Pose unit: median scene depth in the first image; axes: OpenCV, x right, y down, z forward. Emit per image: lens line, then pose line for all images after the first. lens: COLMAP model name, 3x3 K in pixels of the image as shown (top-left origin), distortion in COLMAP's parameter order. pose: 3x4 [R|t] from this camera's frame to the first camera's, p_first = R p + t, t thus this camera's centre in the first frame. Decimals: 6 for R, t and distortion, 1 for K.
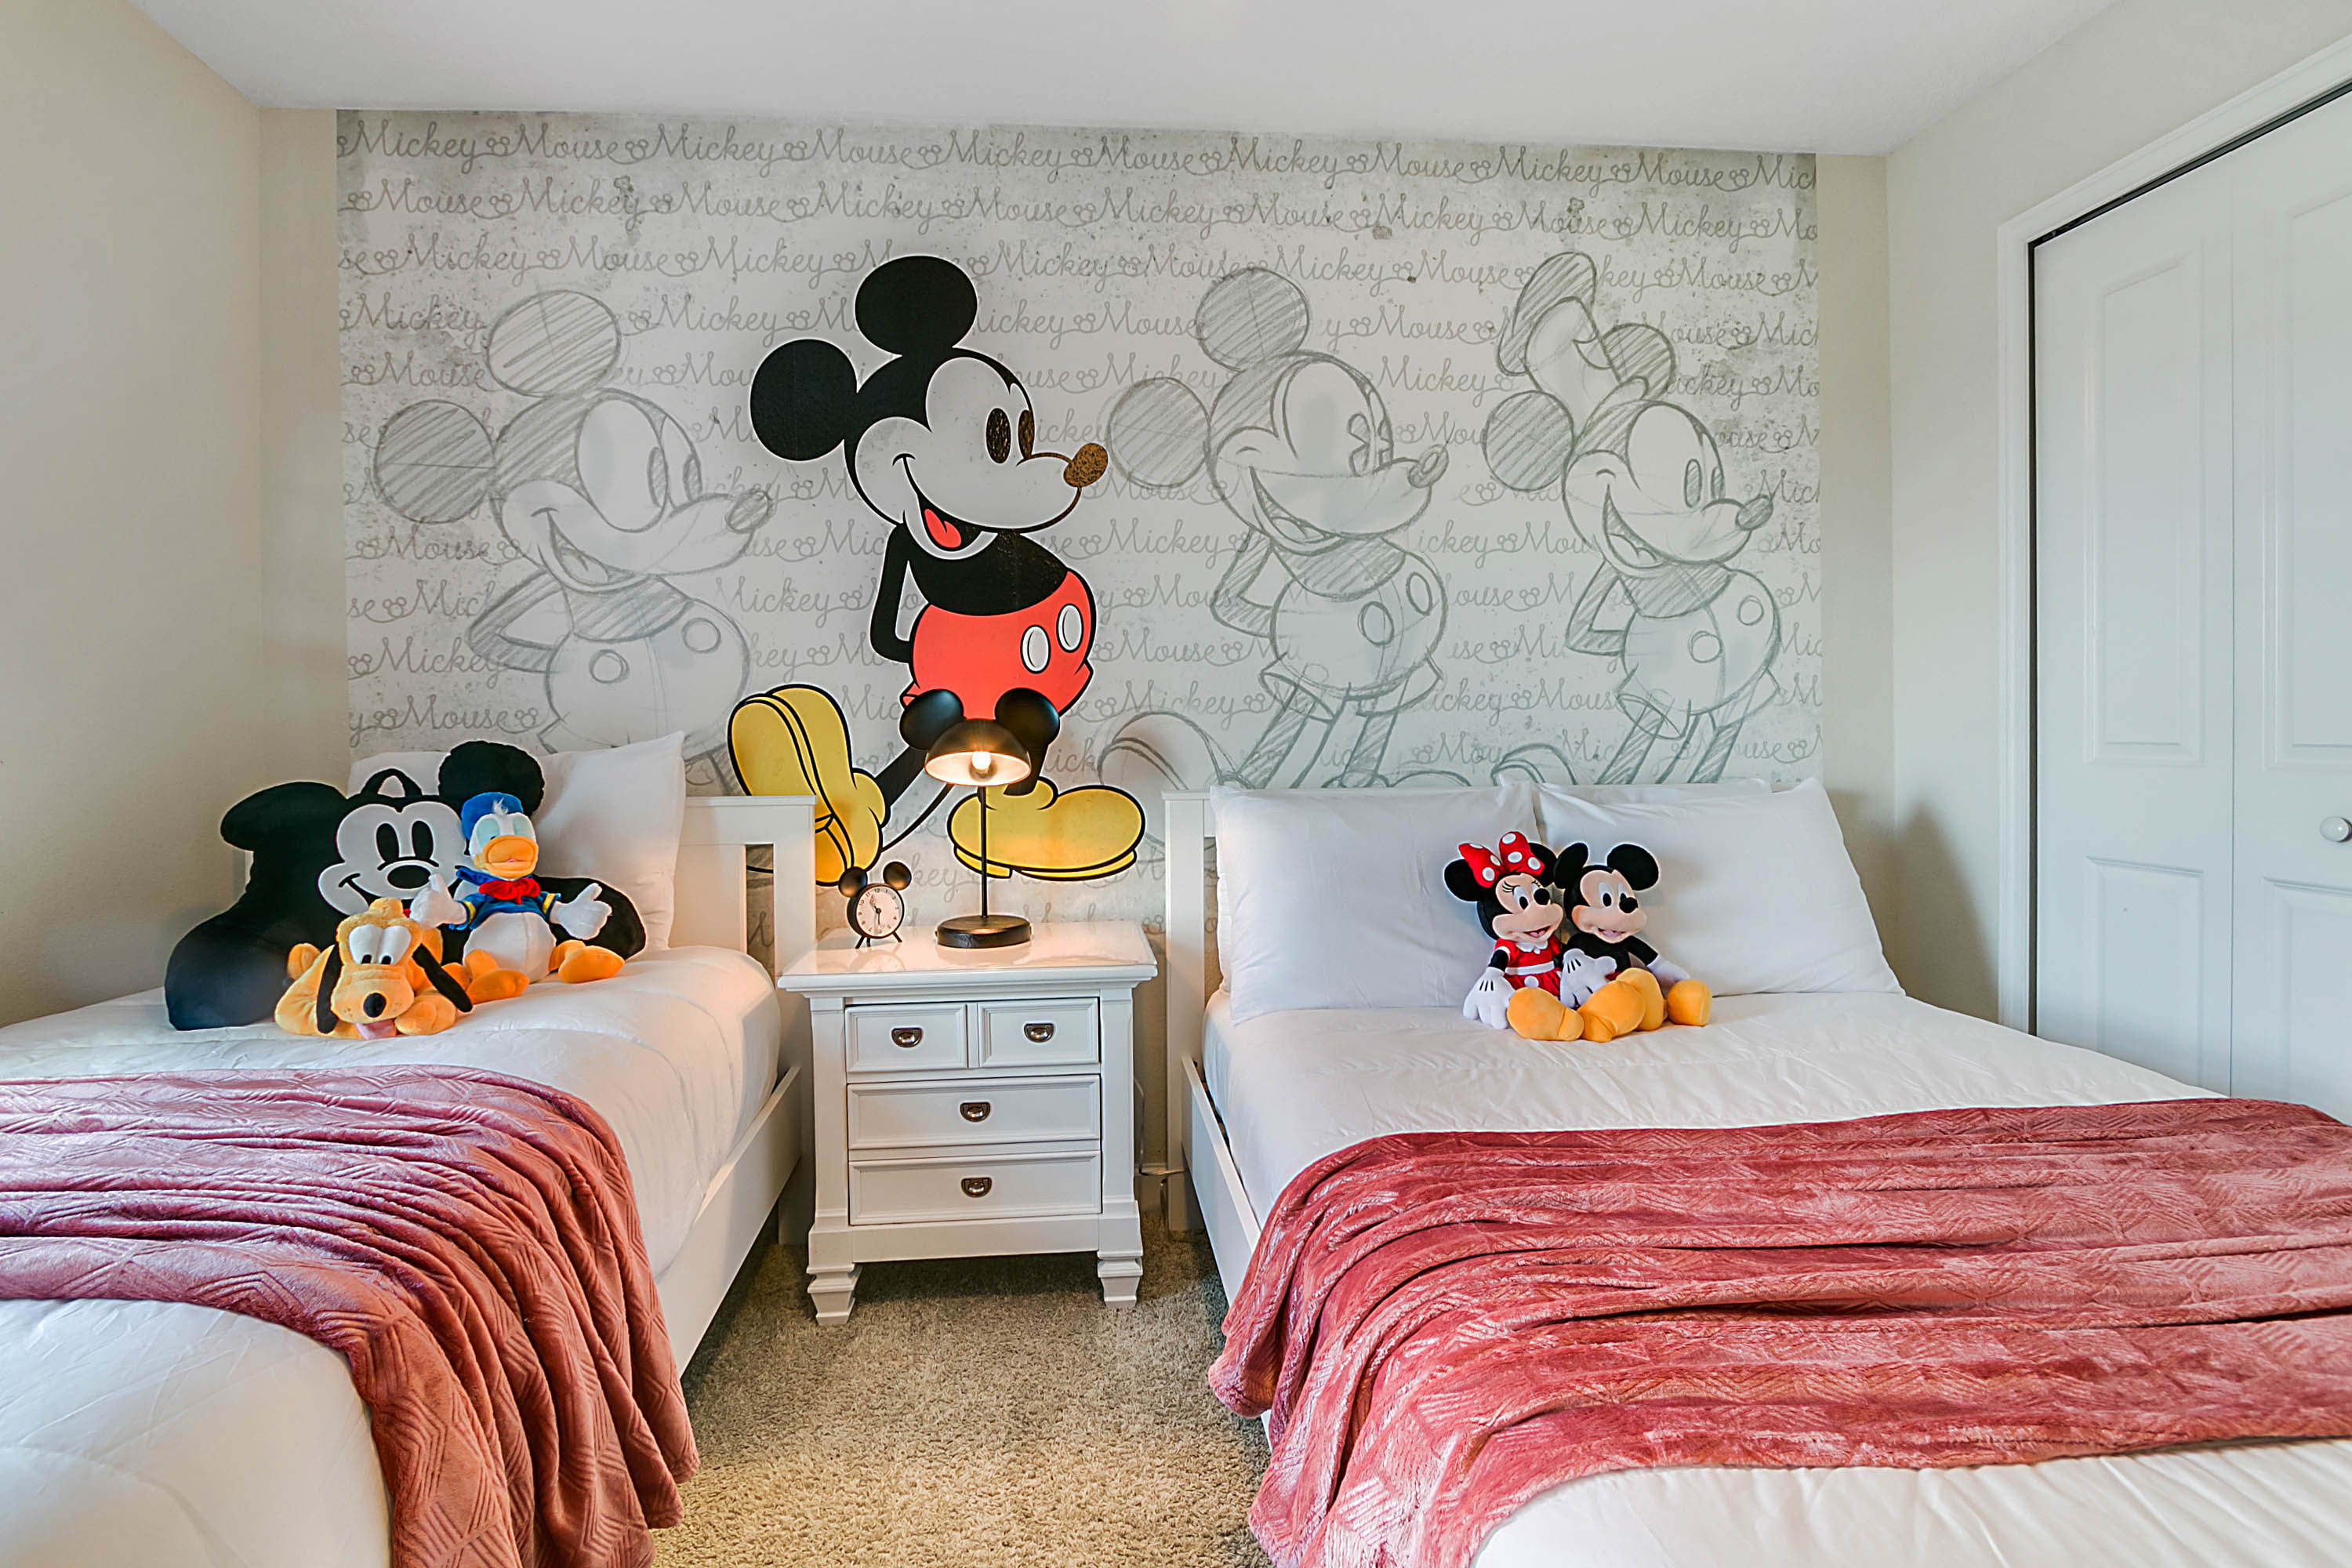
lens RADIAL K [[1054.9, 0, 1139.1], [0, 1054.9, 745.8], [0, 0, 1]] dist [-0.010119, -0.000139]
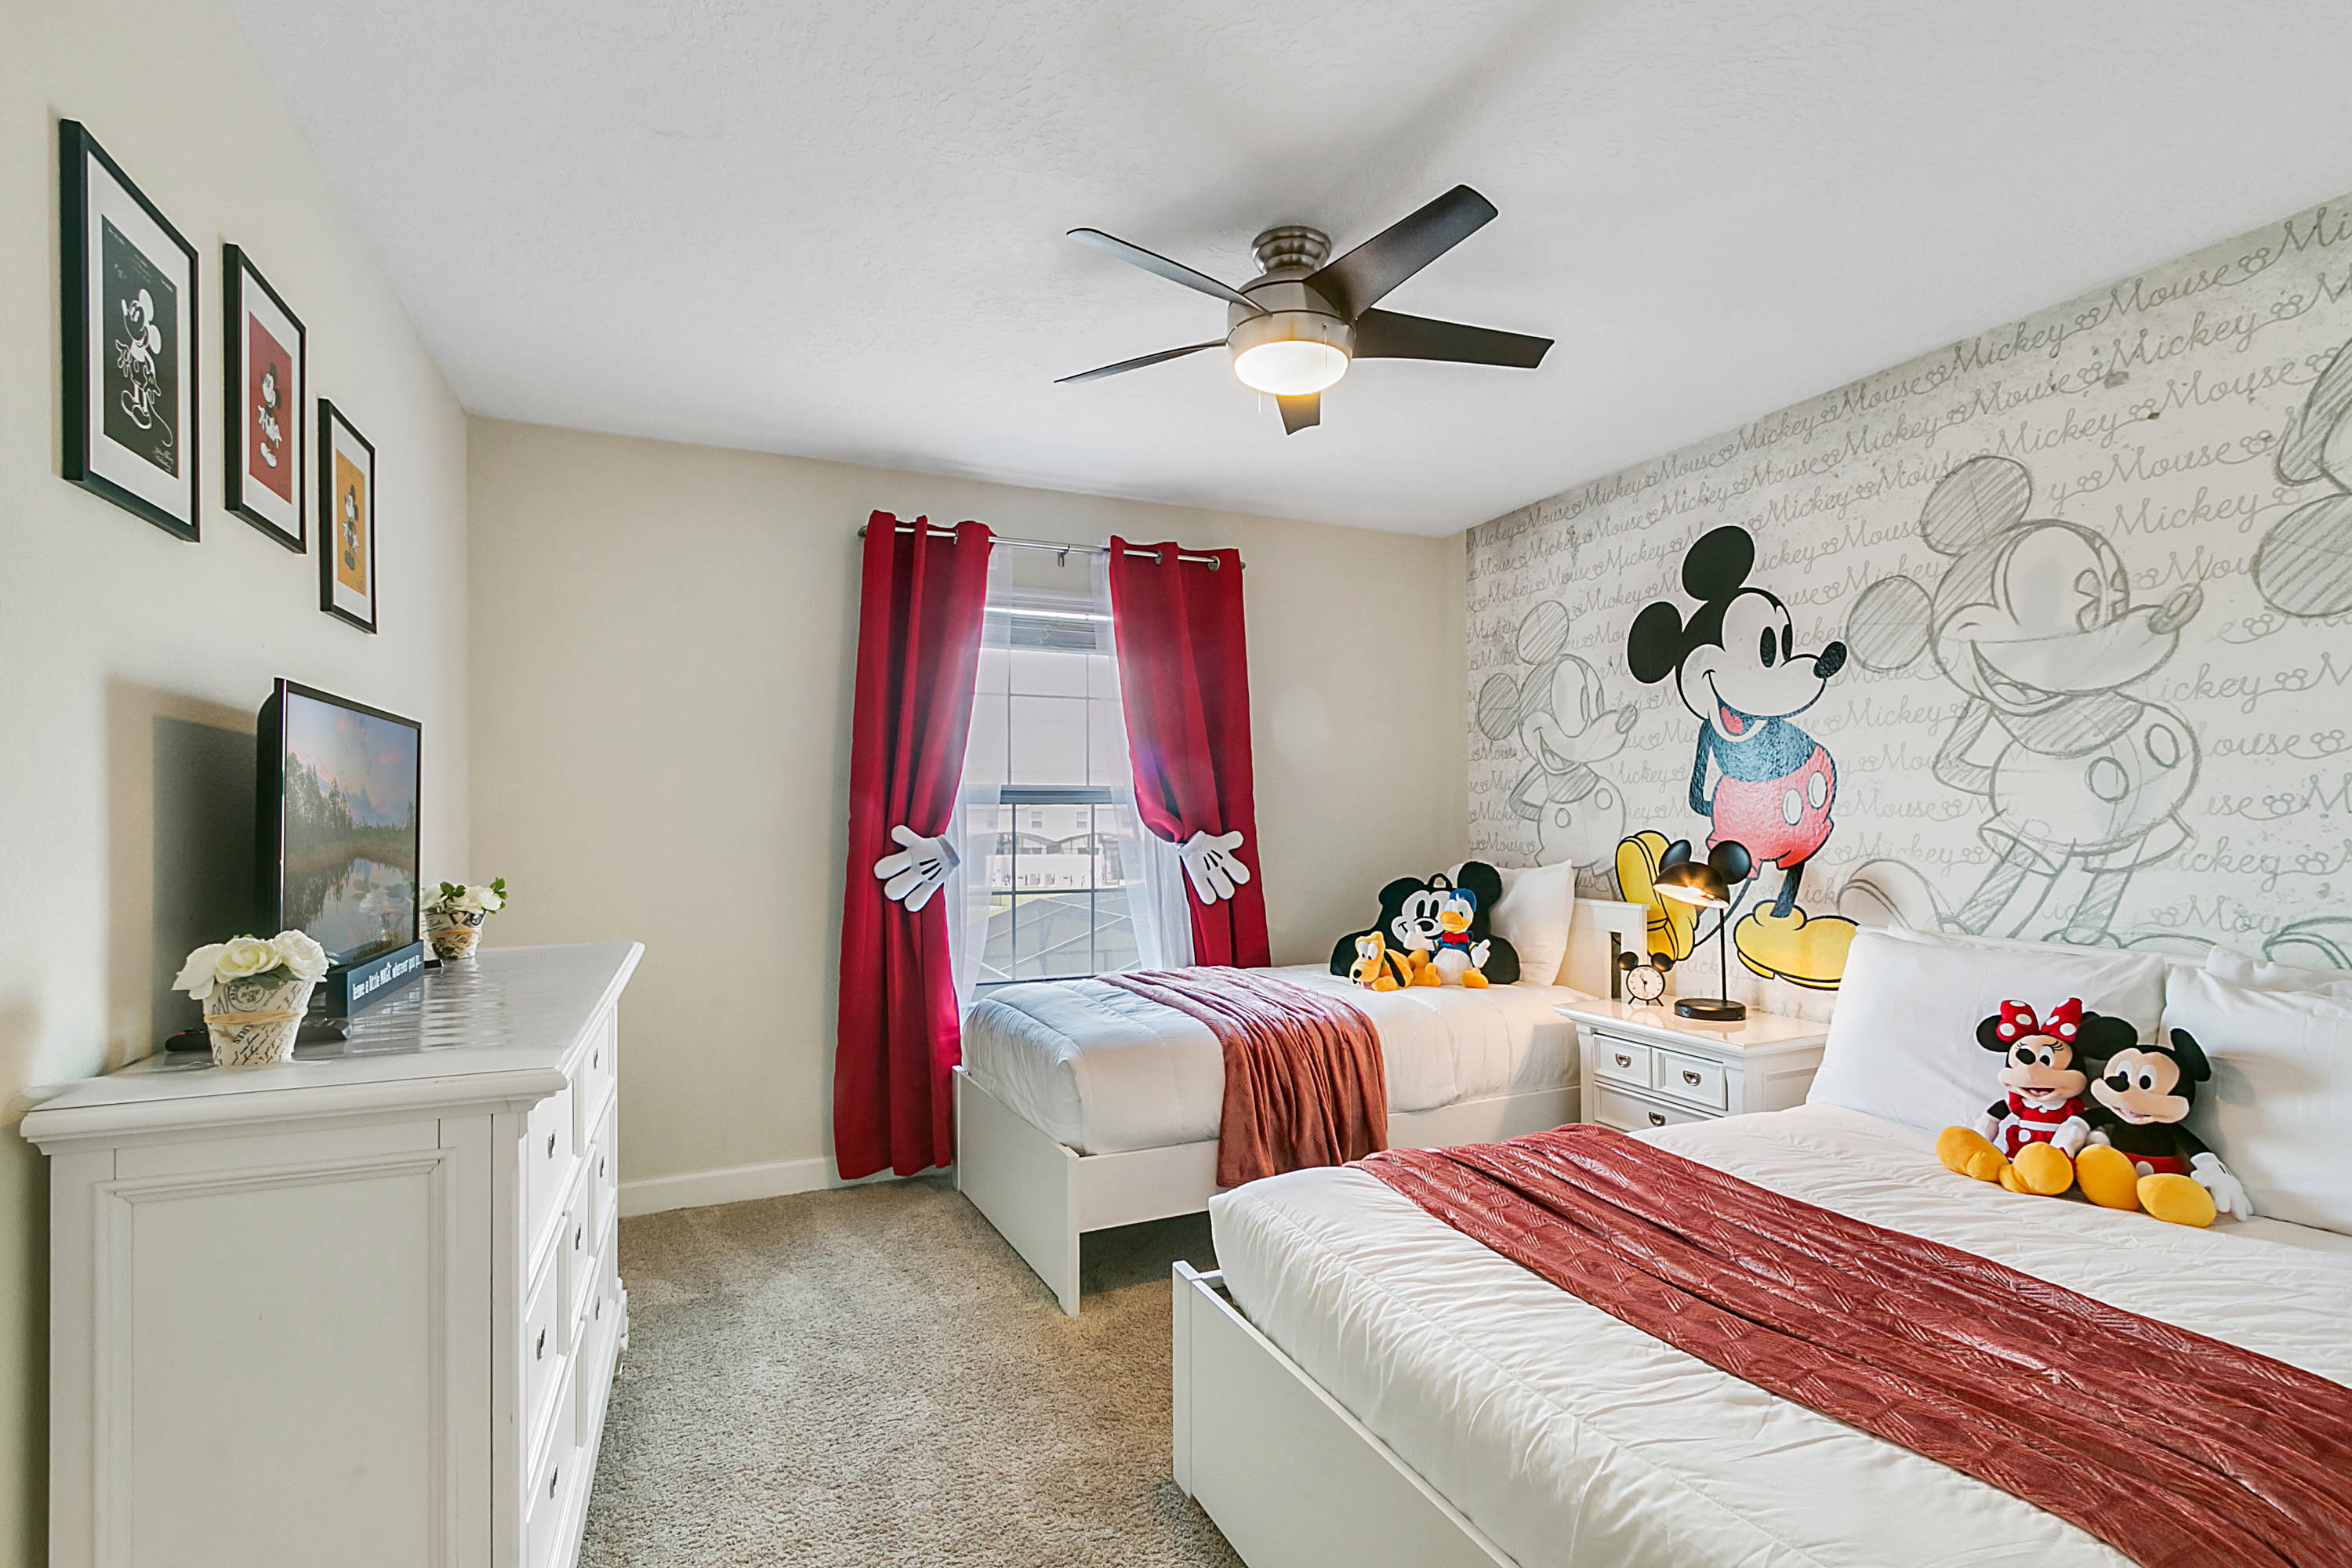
lens RADIAL K [[1054.9, 0, 1183.1], [0, 1054.9, 801.8], [0, 0, 1]] dist [-0.010119, -0.000139]
pose [[0.335666, -0.004708, -0.941969, 0.869573], [-0.010932, 0.999901, -0.008893, -0.077893], [0.941918, 0.013282, 0.335581, -0.142354]]
